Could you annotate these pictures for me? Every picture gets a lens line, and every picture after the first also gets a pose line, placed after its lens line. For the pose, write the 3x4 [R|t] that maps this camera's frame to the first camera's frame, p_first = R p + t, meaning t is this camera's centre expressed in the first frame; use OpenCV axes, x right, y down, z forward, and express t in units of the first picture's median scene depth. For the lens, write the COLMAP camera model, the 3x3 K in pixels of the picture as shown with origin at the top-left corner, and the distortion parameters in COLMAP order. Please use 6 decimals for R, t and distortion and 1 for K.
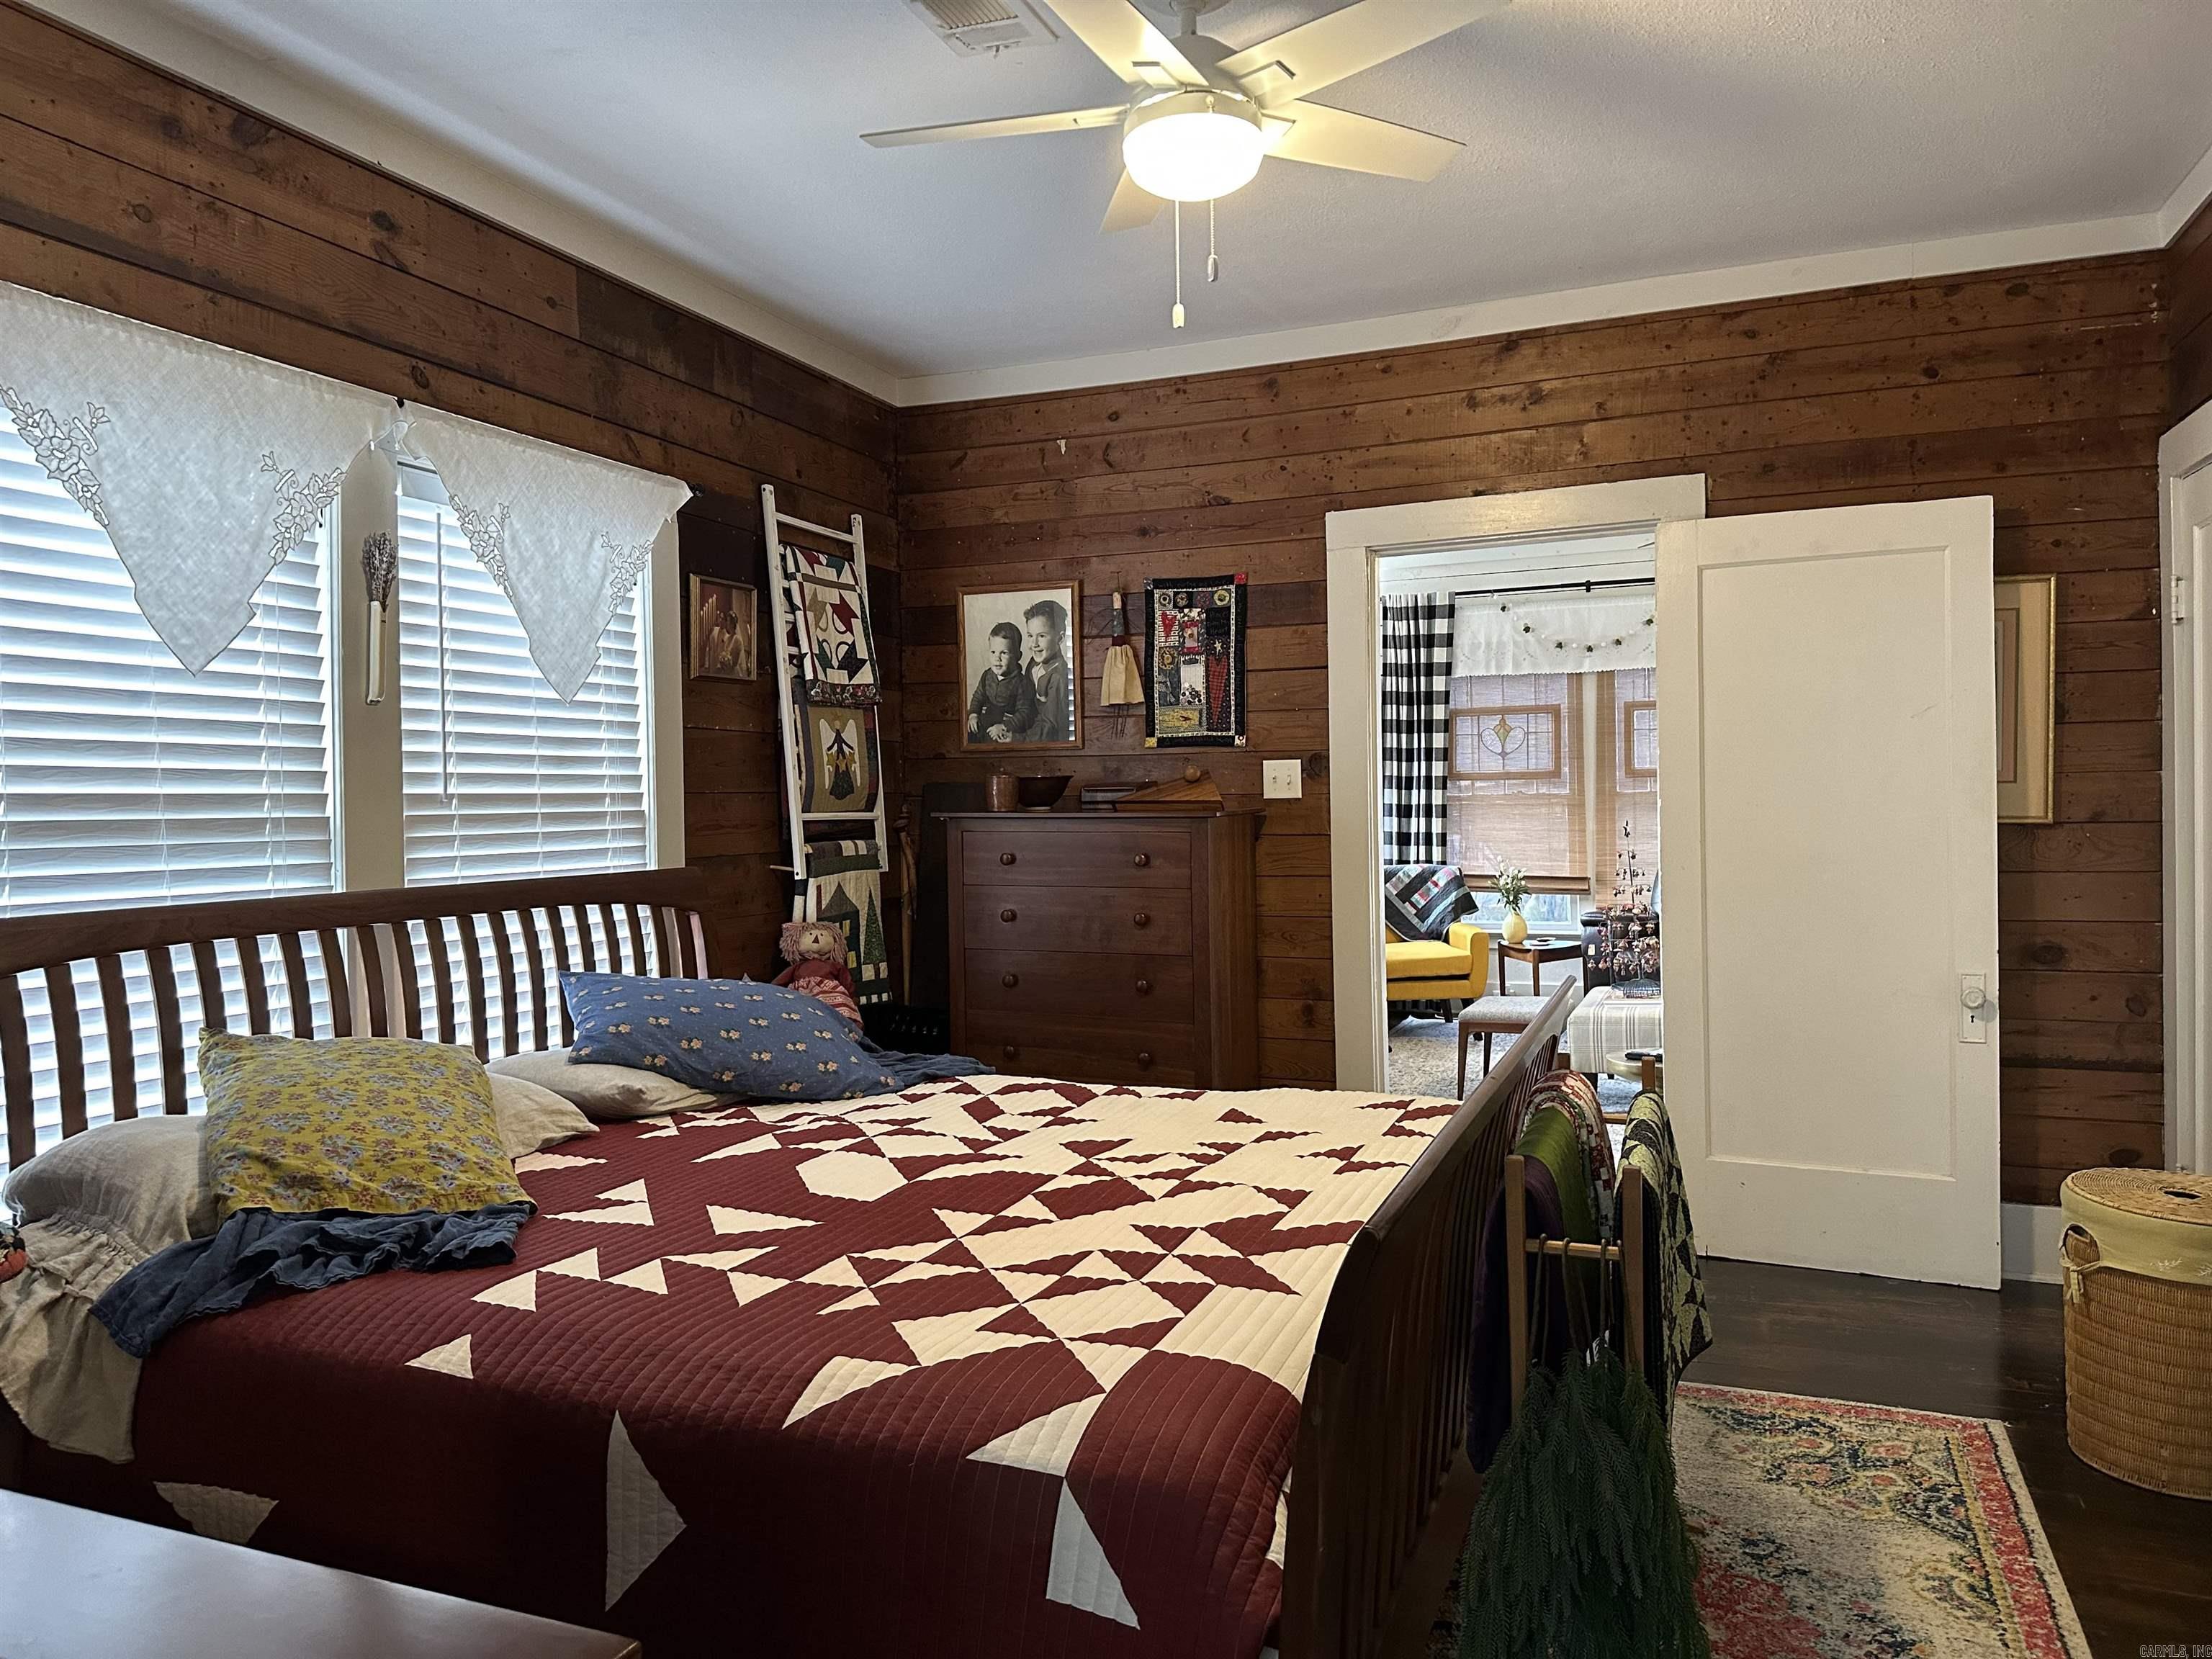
lens RADIAL K [[1549.2, 0, 1130.1], [0, 1549.2, 826.0], [0, 0, 1]] dist [0.067392, -0.079900]
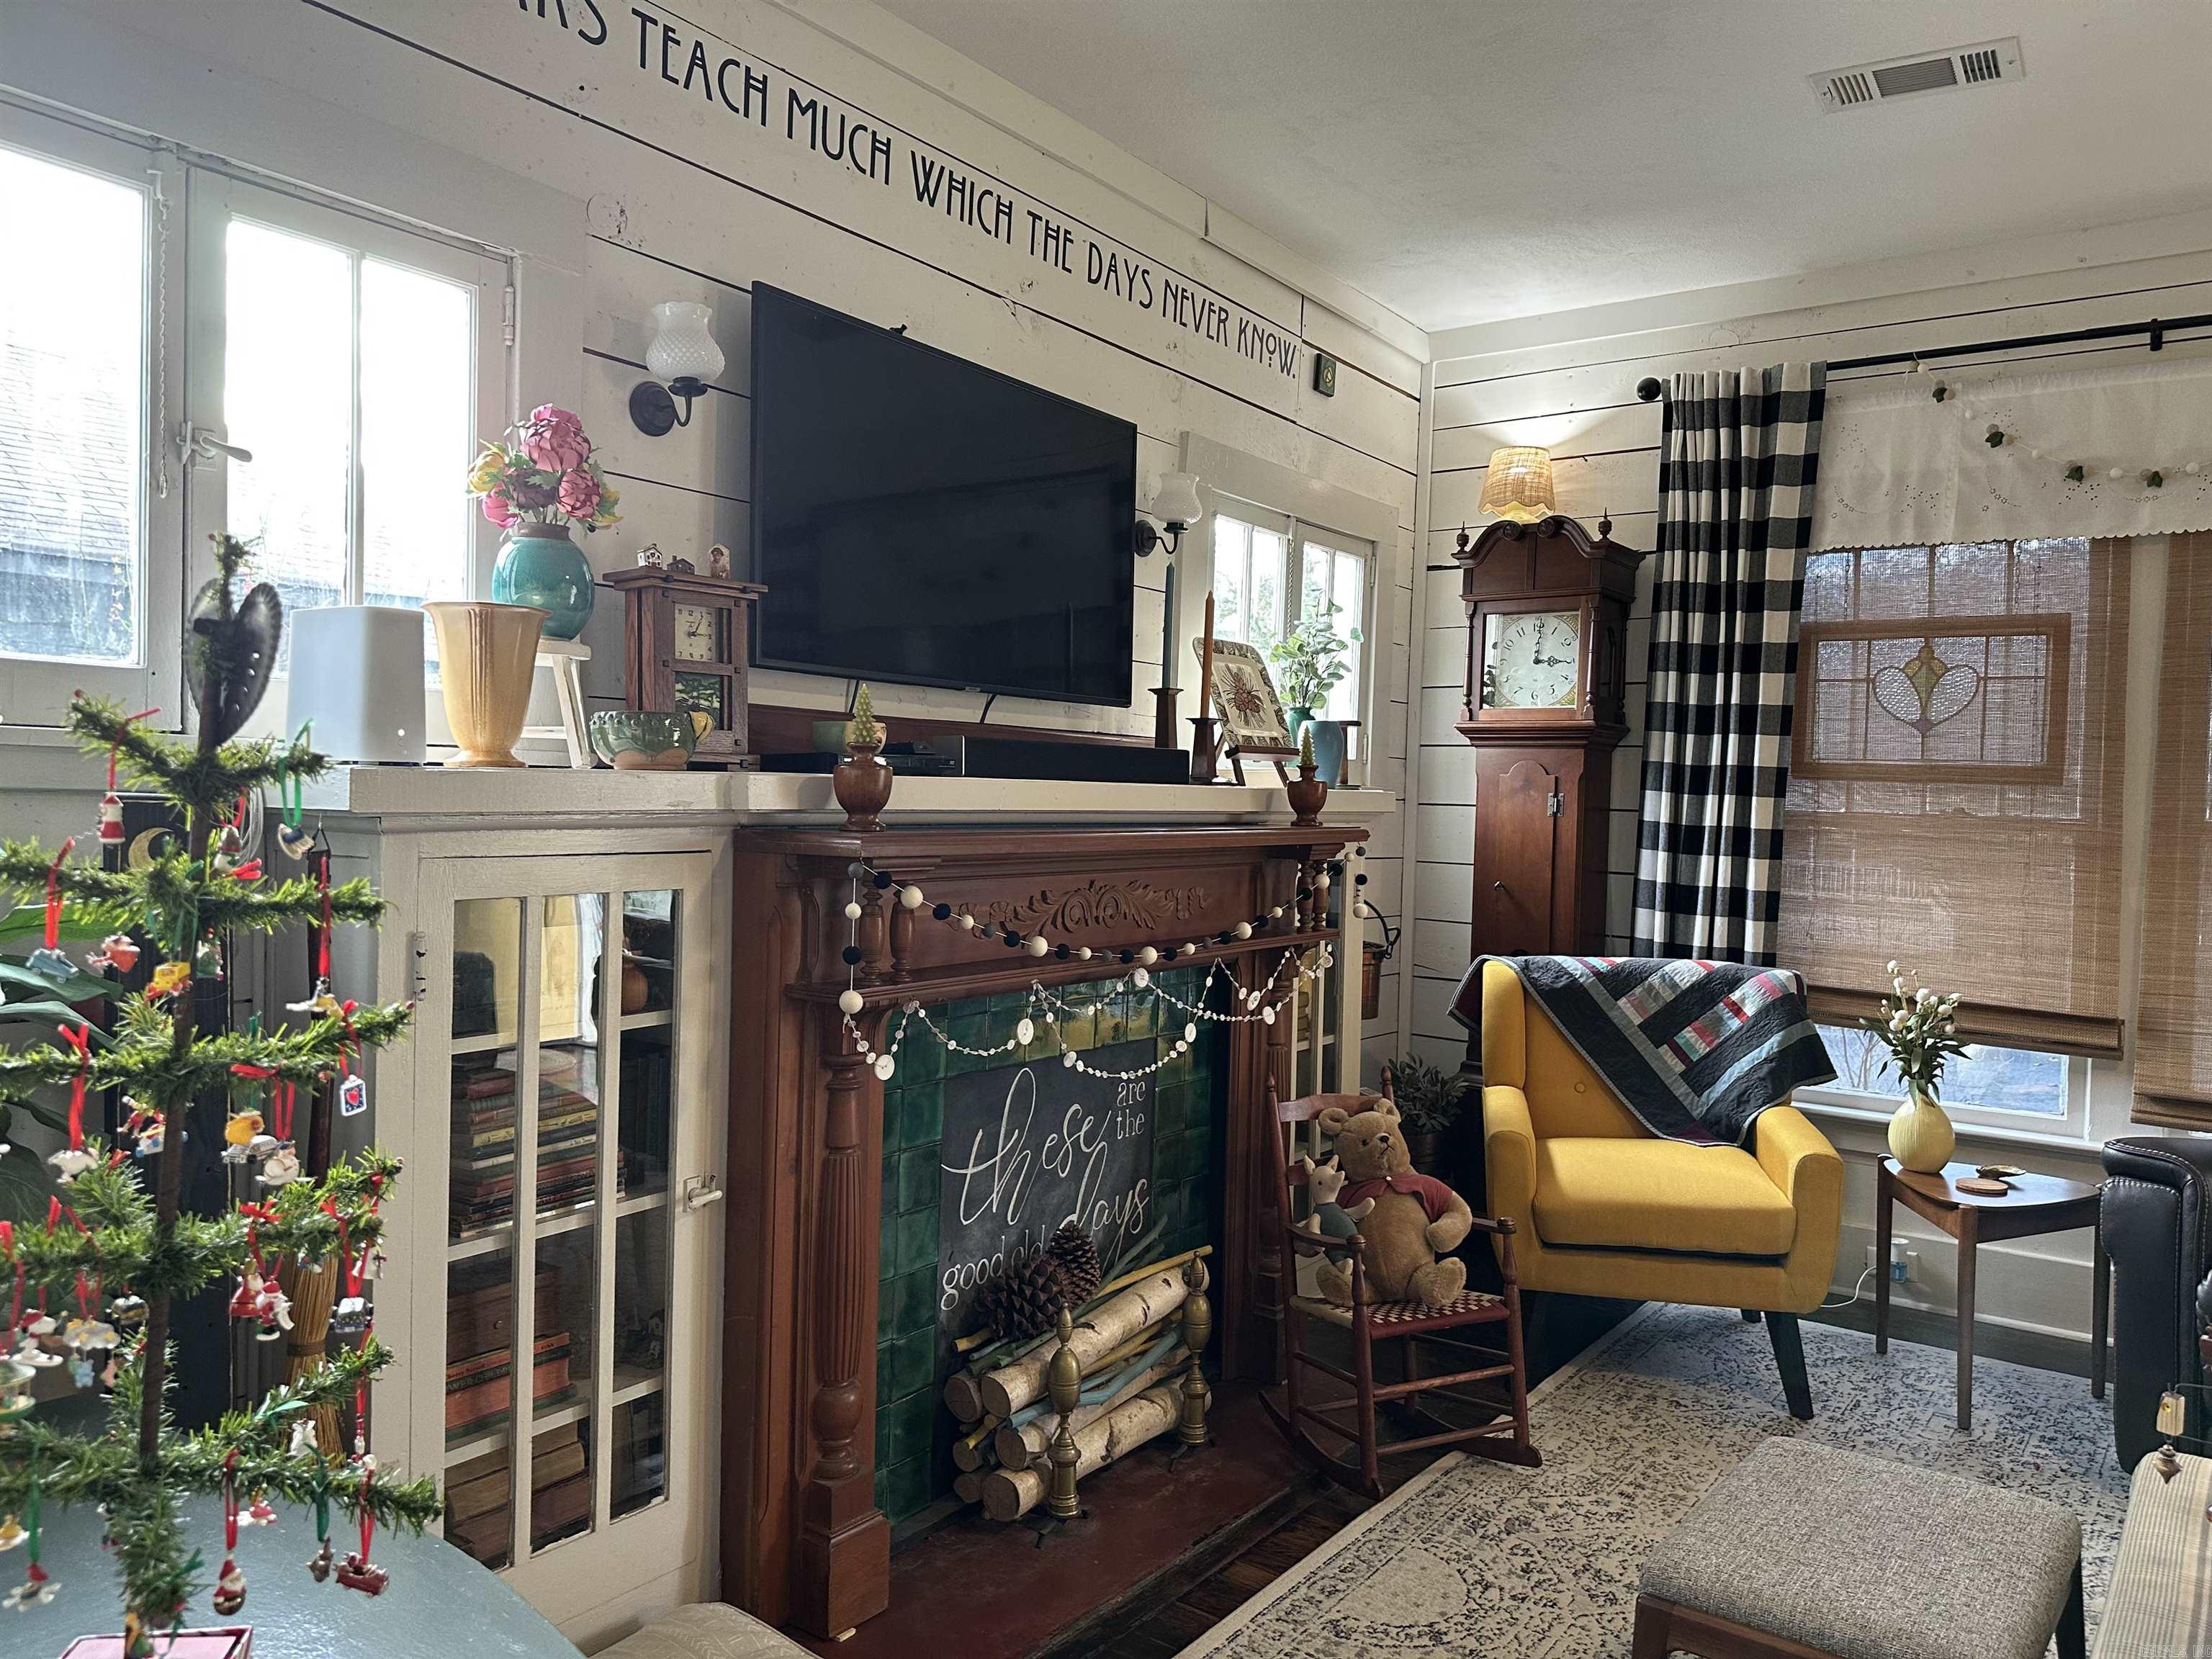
lens RADIAL K [[1549.2, 0, 1200.7], [0, 1549.2, 817.1], [0, 0, 1]] dist [0.067392, -0.079900]
pose [[0.971724, 0.051193, -0.230505, 0.142666], [-0.051416, 0.998665, 0.005045, -0.011167], [0.230456, 0.006950, 0.973058, 0.511946]]
